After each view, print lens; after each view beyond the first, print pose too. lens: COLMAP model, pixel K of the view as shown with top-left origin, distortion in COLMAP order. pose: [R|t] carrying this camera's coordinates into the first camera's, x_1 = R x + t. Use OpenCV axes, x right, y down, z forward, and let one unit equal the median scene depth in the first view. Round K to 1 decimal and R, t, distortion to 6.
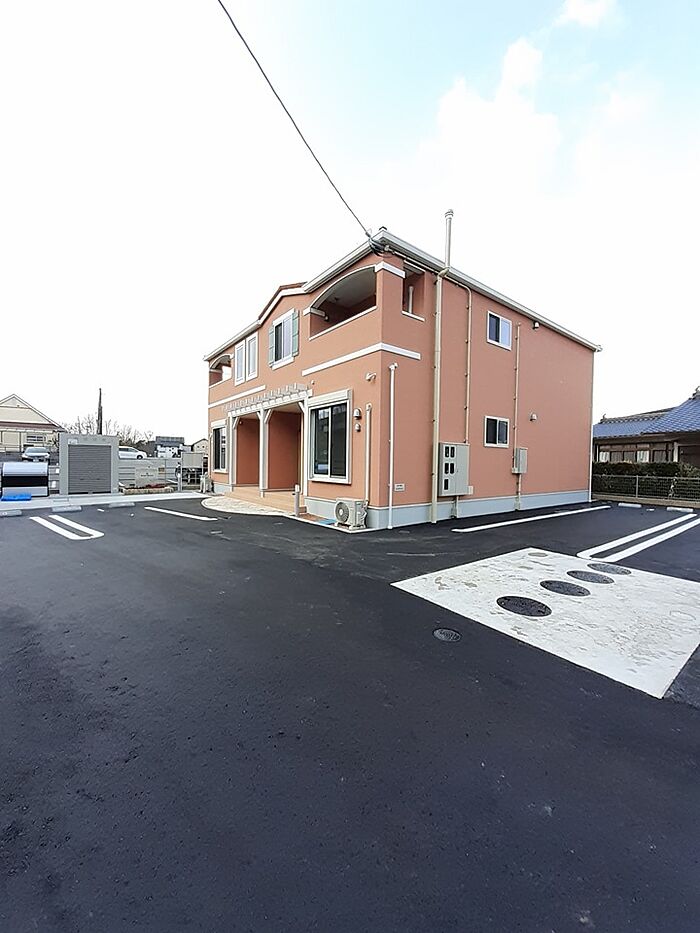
lens RADIAL K [[365.7, 0, 350.0], [0, 365.7, 466.5], [0, 0, 1]] dist [-0.001993, -0.000118]
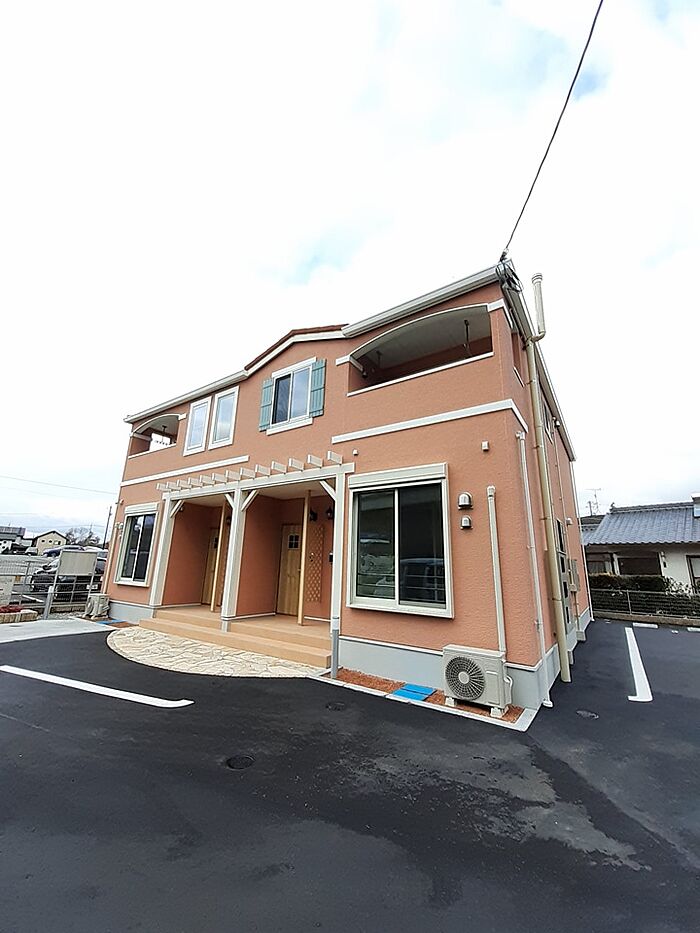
lens RADIAL K [[365.7, 0, 350.0], [0, 365.7, 466.5], [0, 0, 1]] dist [-0.001993, -0.000118]
pose [[0.954098, 0.094301, 0.284262, -0.257881], [-0.013445, 0.961666, -0.273894, -0.017283], [-0.299194, 0.257500, 0.918791, 0.332956]]
